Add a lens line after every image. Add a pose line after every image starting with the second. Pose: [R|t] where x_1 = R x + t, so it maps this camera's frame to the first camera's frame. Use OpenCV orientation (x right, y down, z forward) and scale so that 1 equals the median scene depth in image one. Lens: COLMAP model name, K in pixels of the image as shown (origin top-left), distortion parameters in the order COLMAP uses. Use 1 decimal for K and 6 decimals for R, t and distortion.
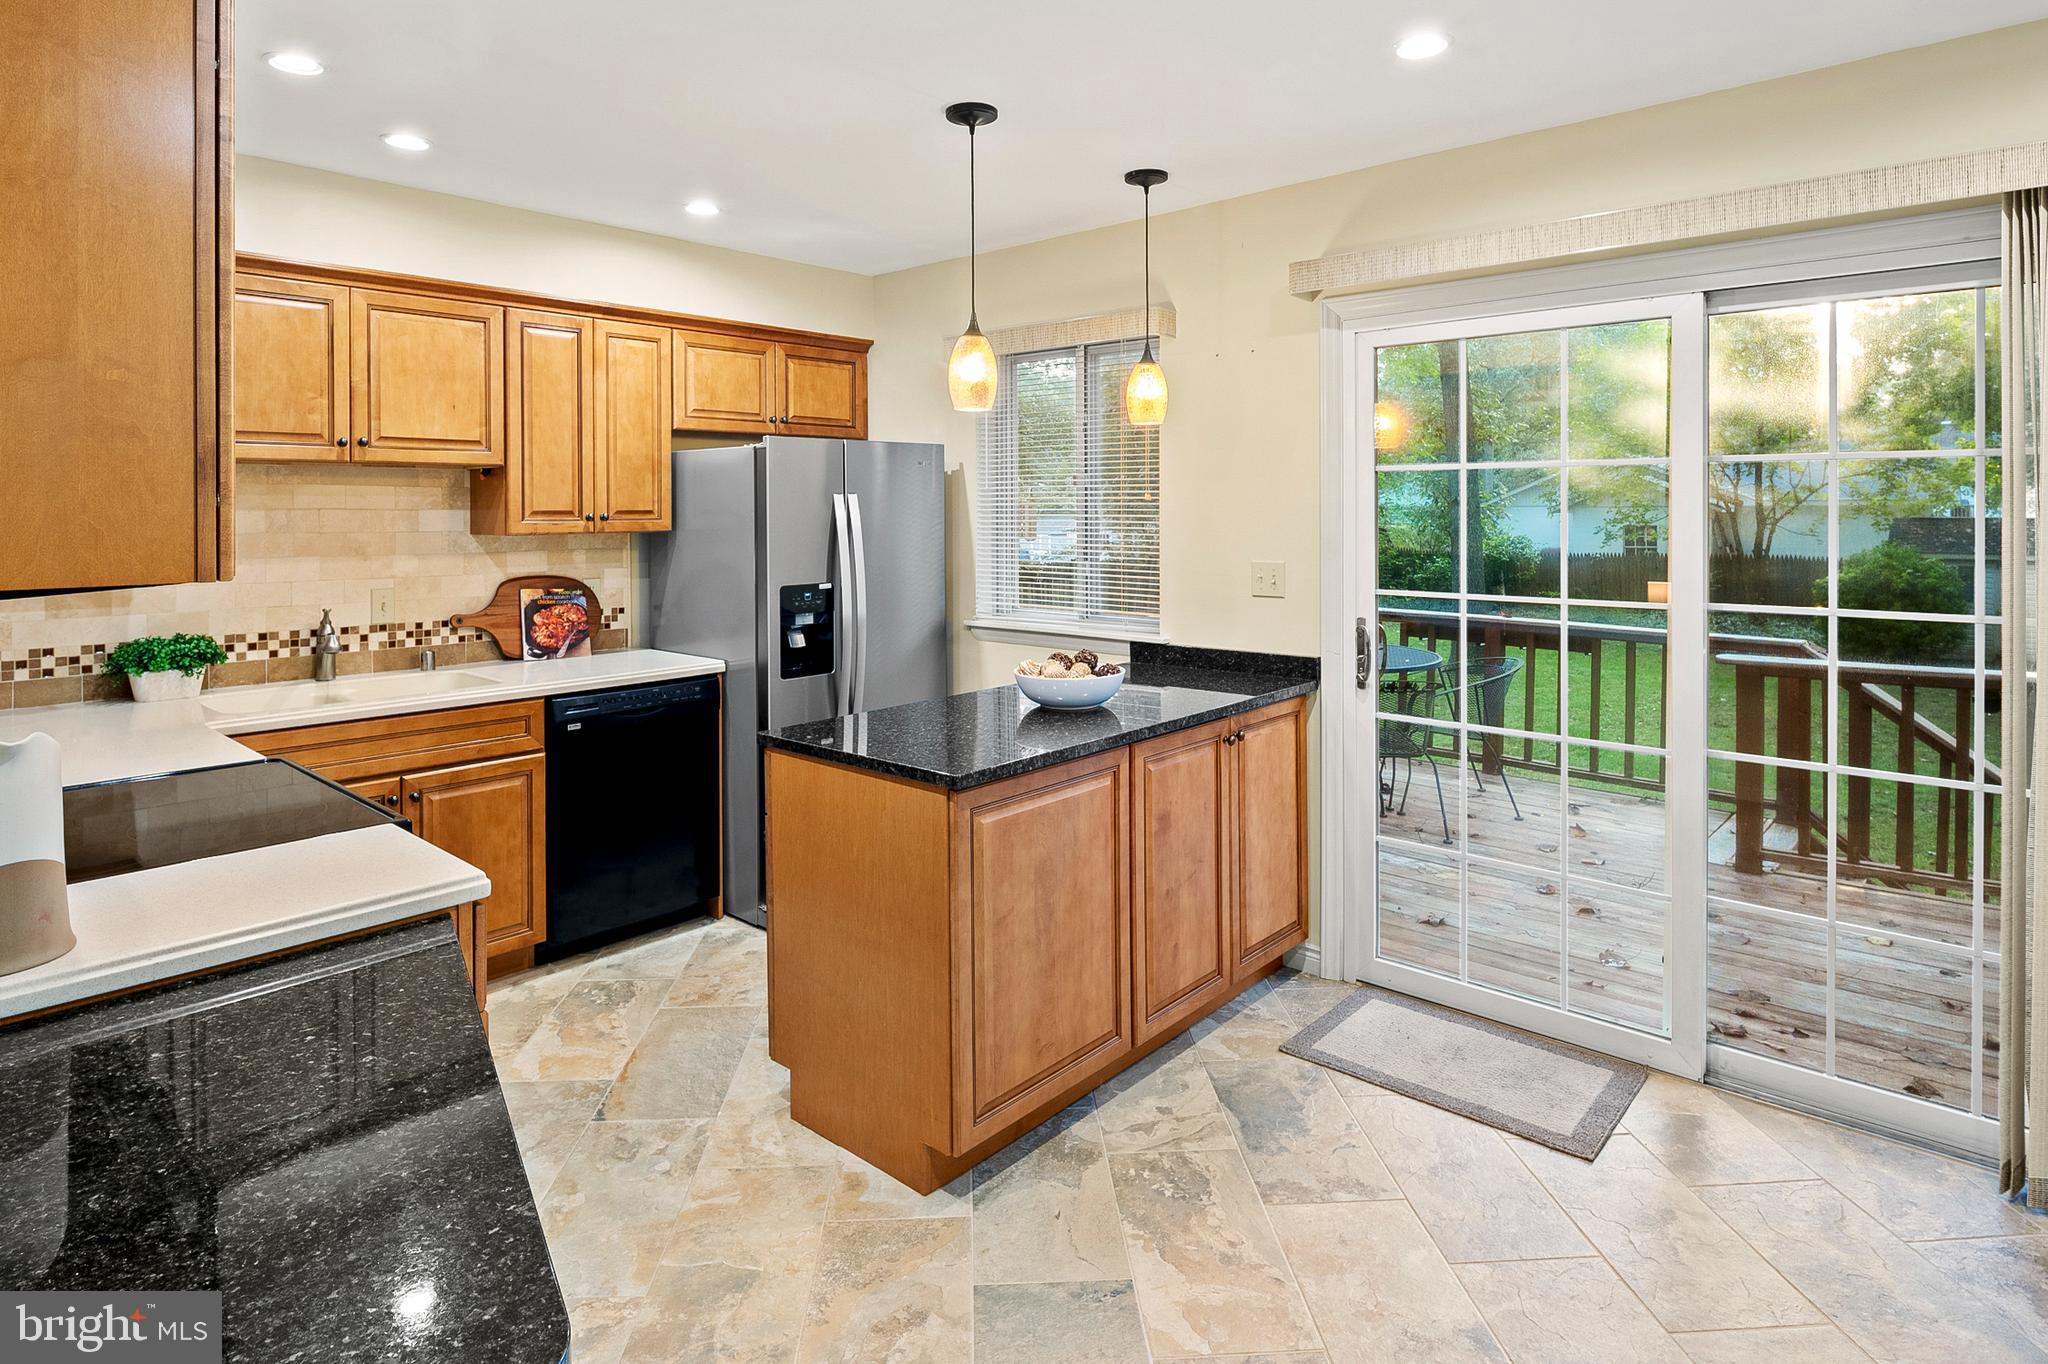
lens RADIAL K [[1109.6, 0, 993.3], [0, 1109.6, 523.7], [0, 0, 1]] dist [-0.008475, -0.005588]
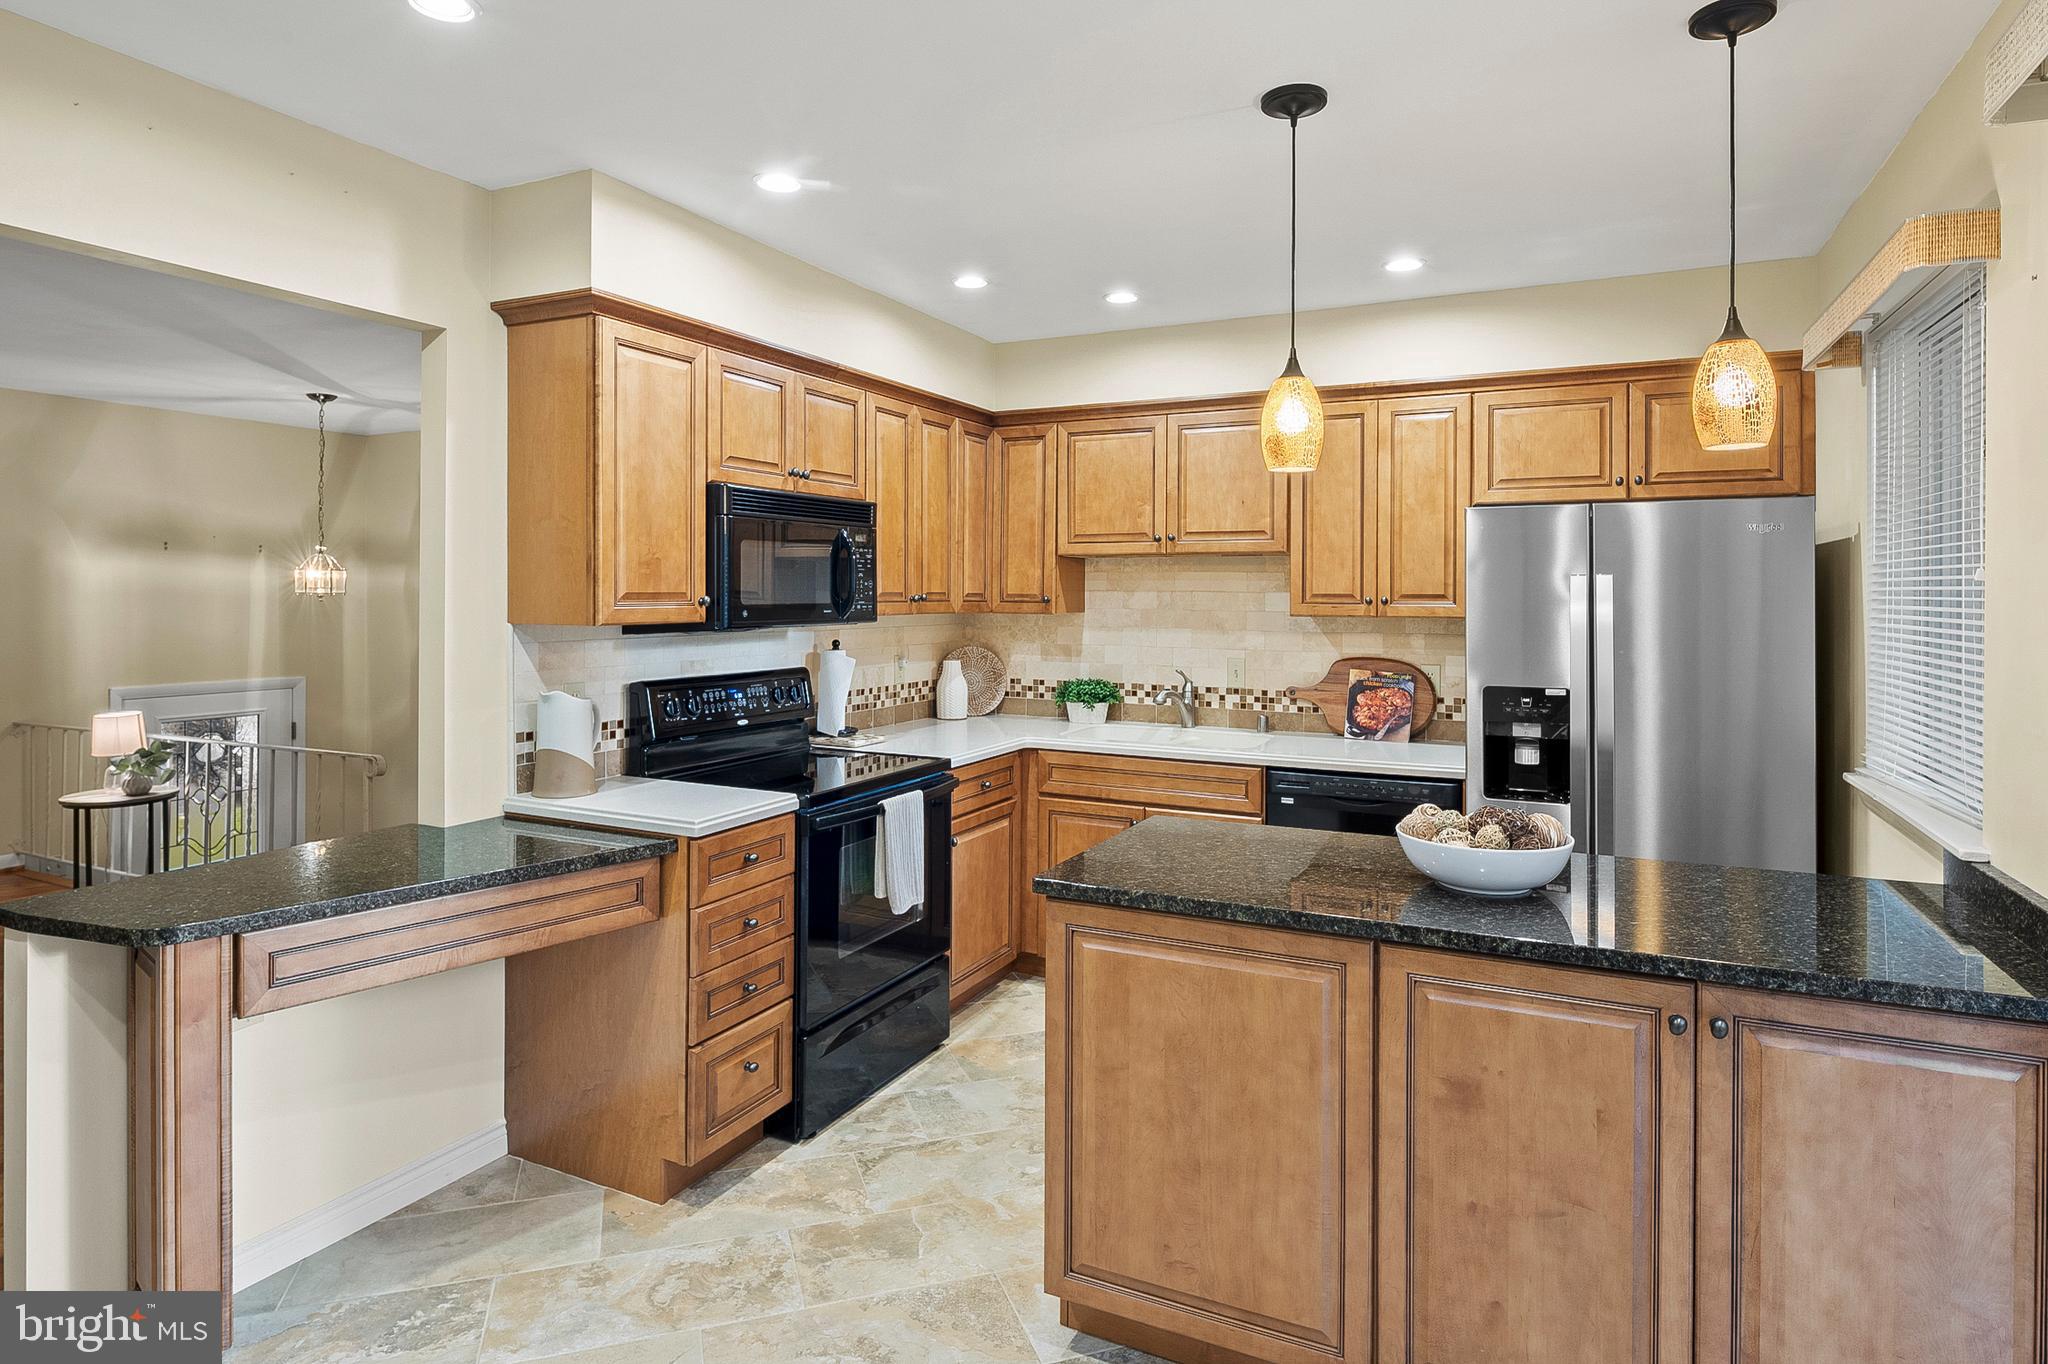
lens RADIAL K [[1109.6, 0, 1042.3], [0, 1109.6, 602.3], [0, 0, 1]] dist [-0.008475, -0.005588]
pose [[0.285653, 0.013177, -0.958242, 0.520016], [-0.018093, 0.999801, 0.008355, -0.007691], [0.958162, 0.014951, 0.285835, 0.446234]]
